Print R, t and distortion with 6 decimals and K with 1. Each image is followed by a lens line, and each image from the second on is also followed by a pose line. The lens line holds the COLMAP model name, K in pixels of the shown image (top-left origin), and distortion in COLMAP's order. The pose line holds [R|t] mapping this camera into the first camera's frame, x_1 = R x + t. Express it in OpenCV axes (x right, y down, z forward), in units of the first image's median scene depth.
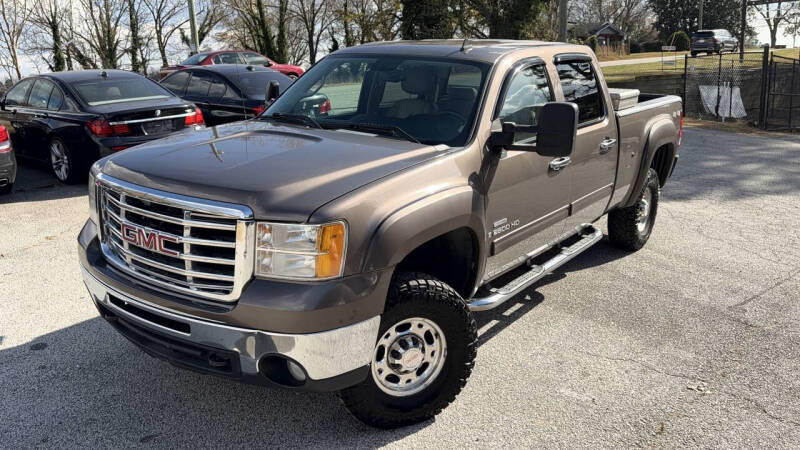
lens RADIAL K [[661.2, 0, 387.8], [0, 661.2, 245.6], [0, 0, 1]] dist [0.088136, -0.140105]
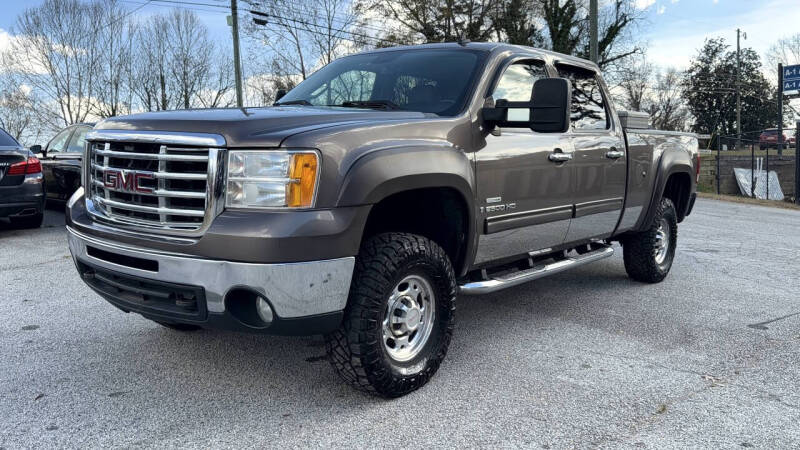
lens RADIAL K [[661.8, 0, 401.6], [0, 661.8, 255.5], [0, 0, 1]] dist [0.097250, -0.178362]
pose [[0.998752, 0.020617, -0.045487, 0.087979], [-0.026777, 0.989890, -0.139284, 0.204262], [0.042156, 0.140328, 0.989207, 0.041518]]
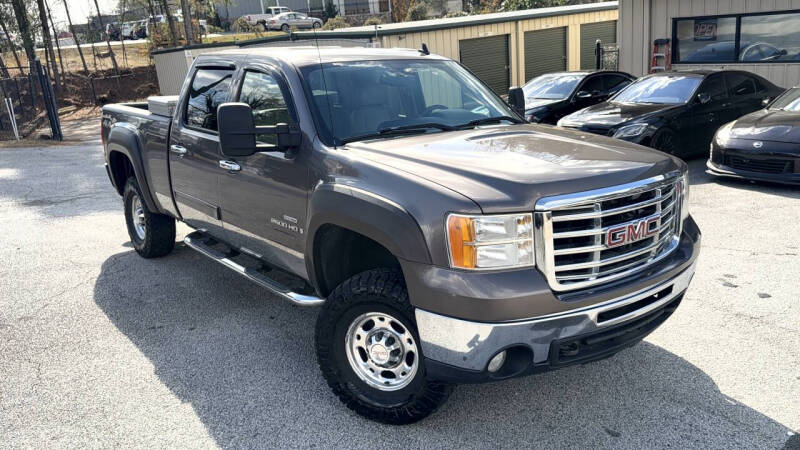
lens RADIAL K [[669.0, 0, 397.5], [0, 669.0, 237.7], [0, 0, 1]] dist [0.061539, -0.097578]
pose [[0.270732, -0.276568, 0.922071, -1.278404], [0.318654, 0.929590, 0.185262, -0.278858], [-0.908385, 0.243665, 0.339800, 0.876632]]
